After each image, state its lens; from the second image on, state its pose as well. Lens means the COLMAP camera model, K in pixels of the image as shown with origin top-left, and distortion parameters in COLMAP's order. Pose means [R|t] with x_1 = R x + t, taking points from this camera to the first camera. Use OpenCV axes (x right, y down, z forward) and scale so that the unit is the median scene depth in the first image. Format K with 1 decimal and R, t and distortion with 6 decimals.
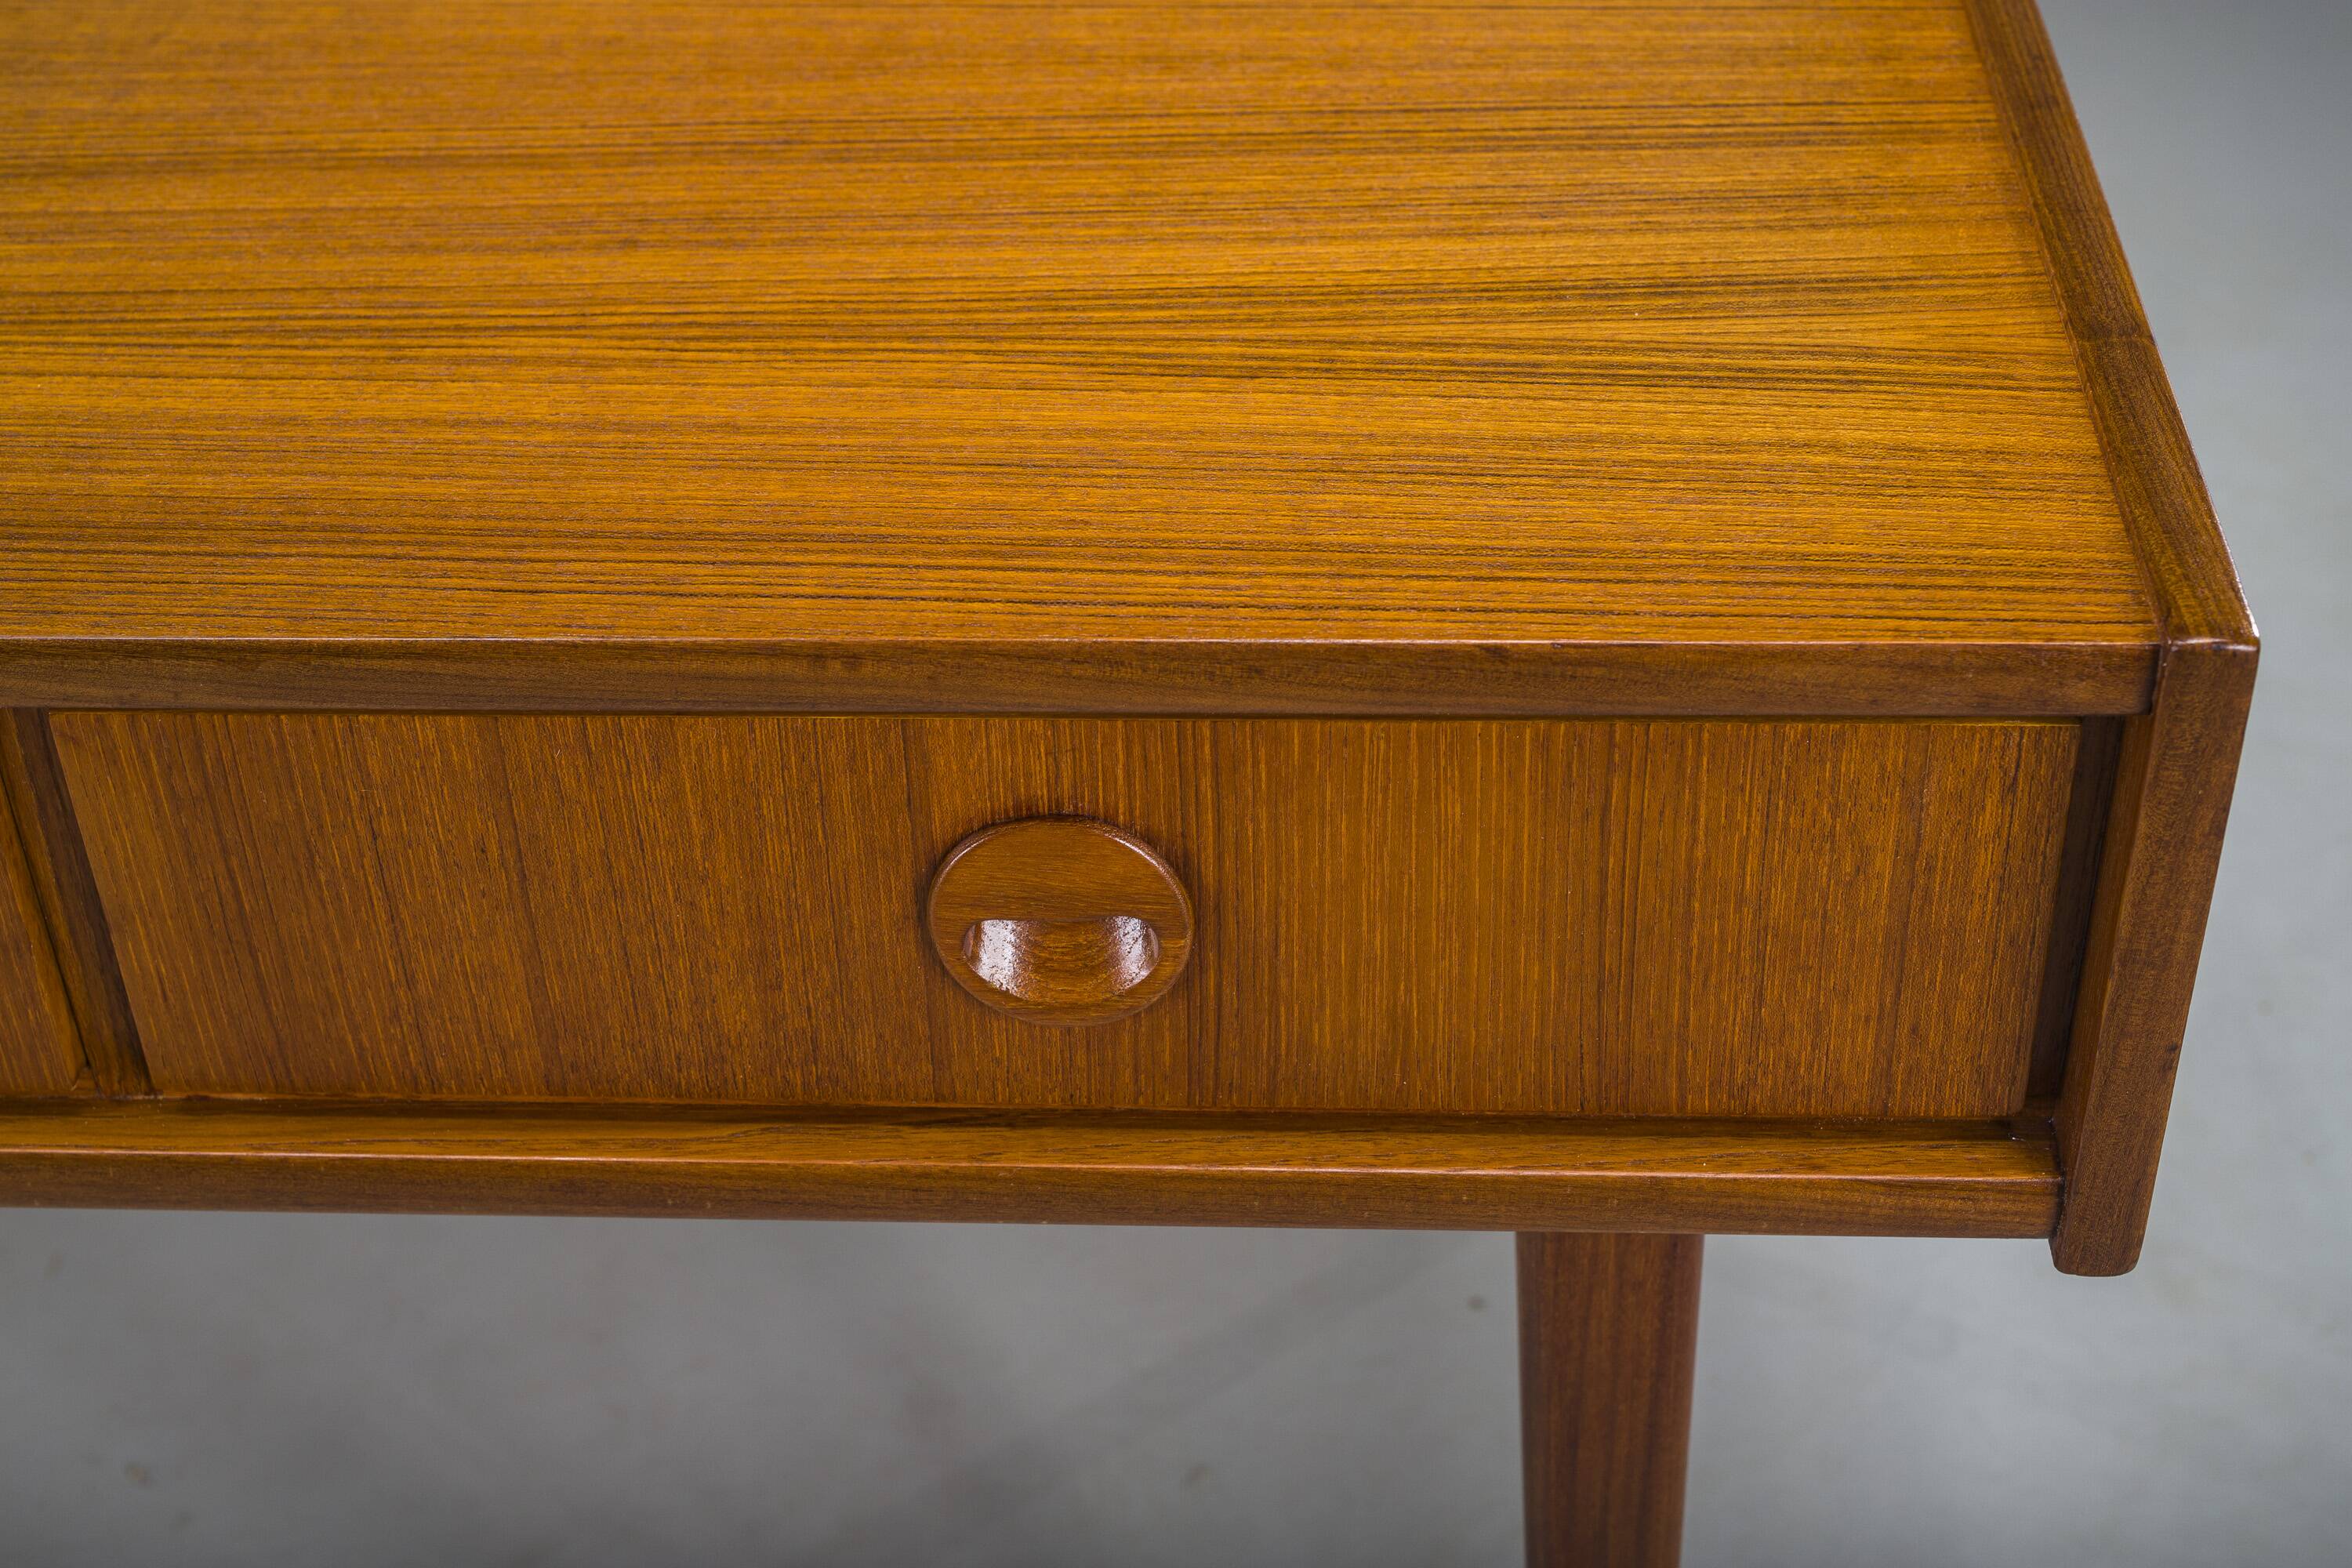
lens RADIAL K [[3369.4, 0, 1176.0], [0, 3369.4, 784.0], [0, 0, 1]] dist [-0.018249, 0.076936]
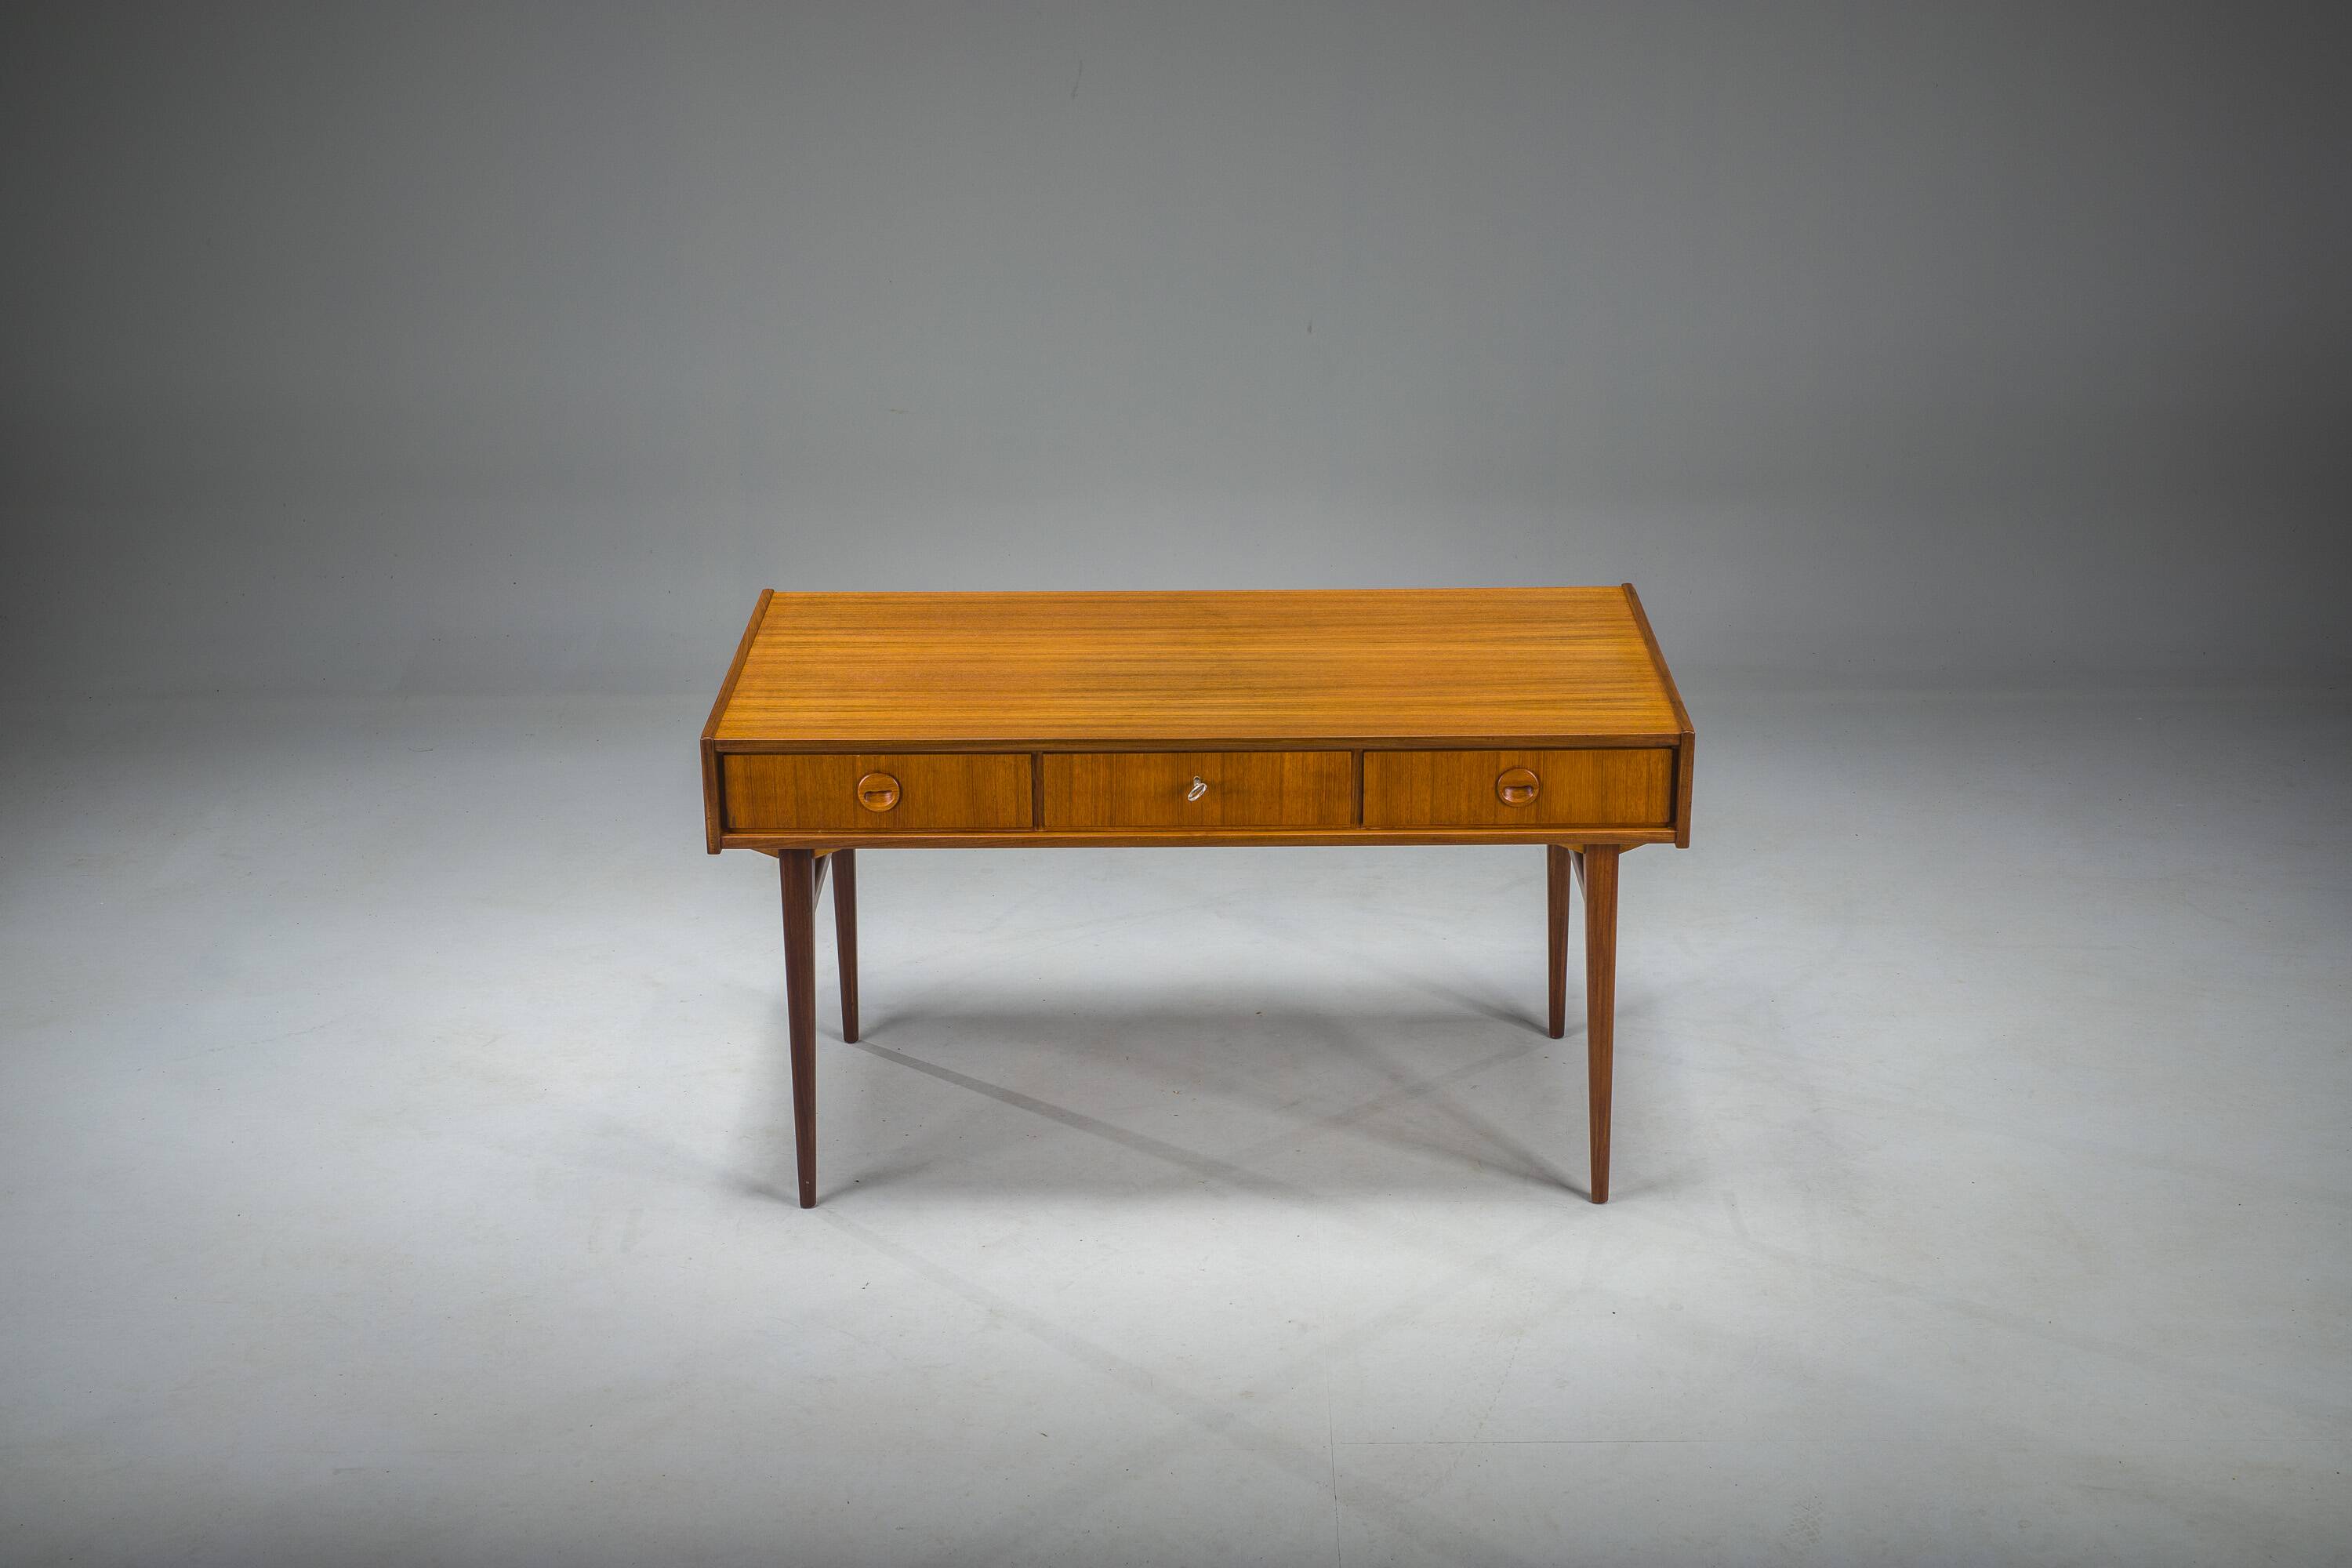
lens RADIAL K [[3480.6, 0, 1176.5], [0, 3480.6, 752.0], [0, 0, 1]] dist [-0.026182, 0.013164]
pose [[0.998035, 0.005769, 0.062399, -1.085554], [0.013057, 0.954755, -0.297107, 1.916001], [-0.061289, 0.297338, 0.952803, -5.232178]]
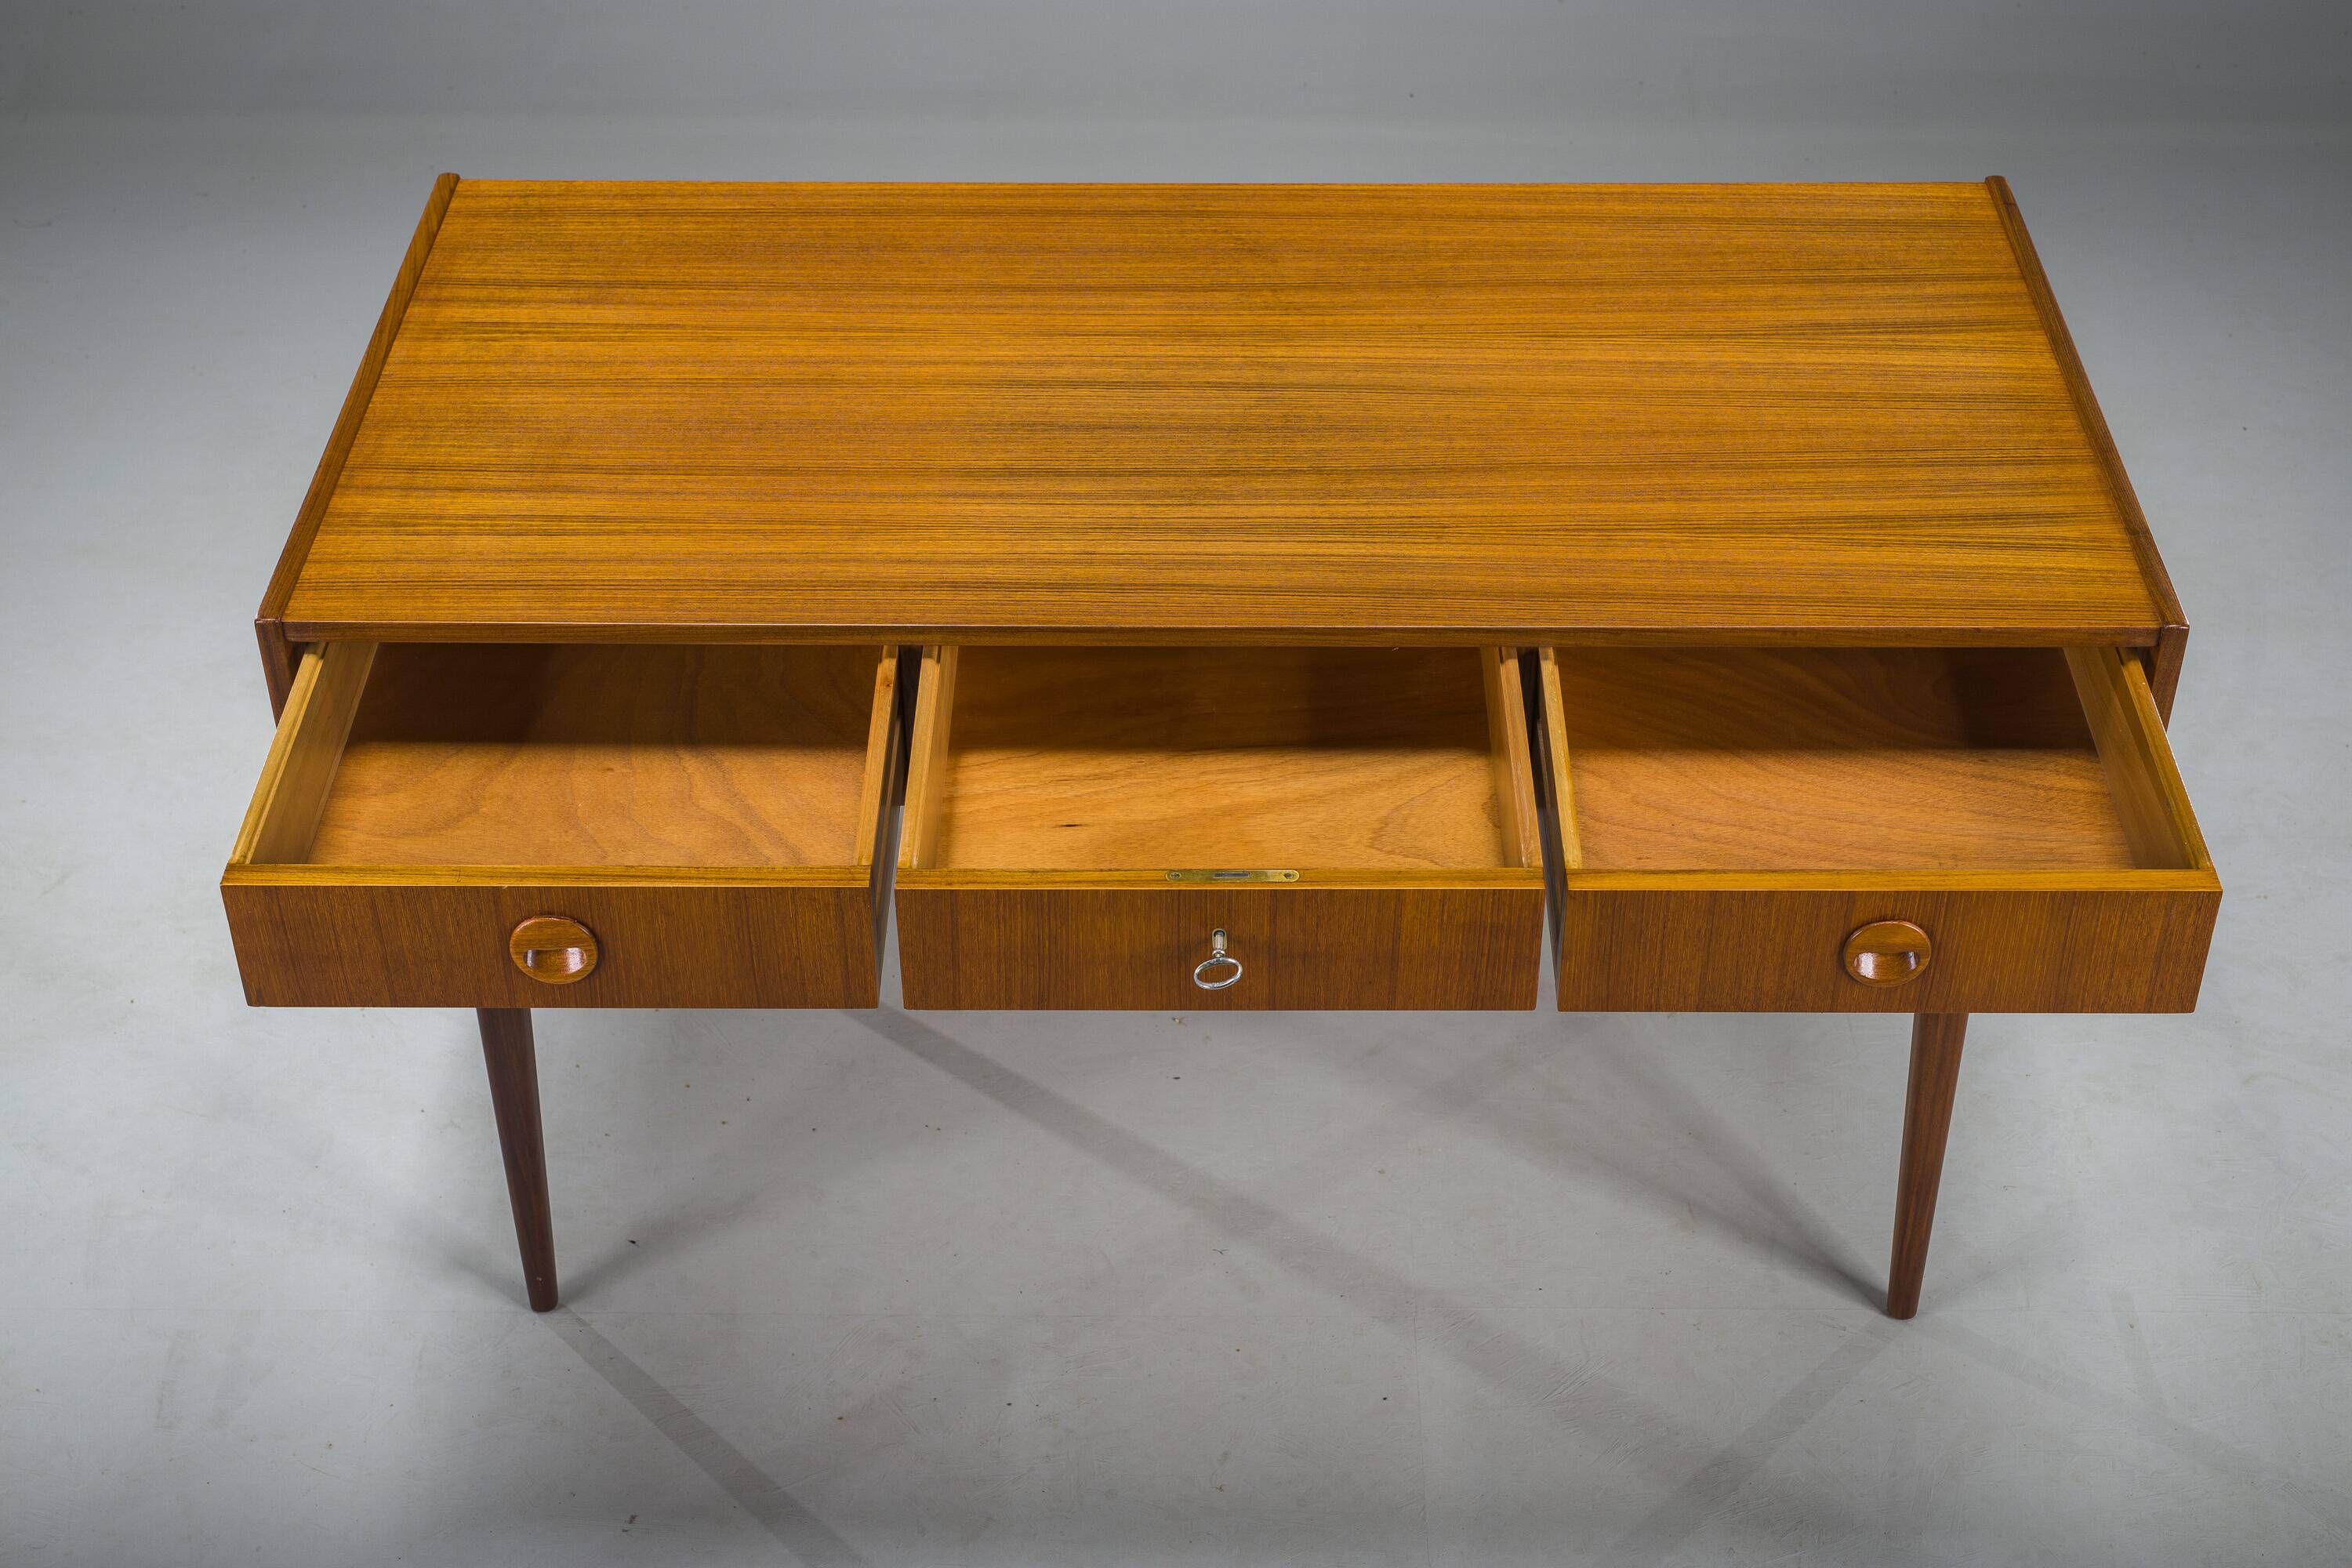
lens RADIAL K [[3369.4, 0, 1176.0], [0, 3369.4, 784.0], [0, 0, 1]] dist [-0.018249, 0.076936]
pose [[0.998225, -0.006241, 0.059235, -0.875078], [0.006105, 0.999978, 0.002490, 0.099679], [-0.059249, -0.002124, 0.998241, -2.273739]]
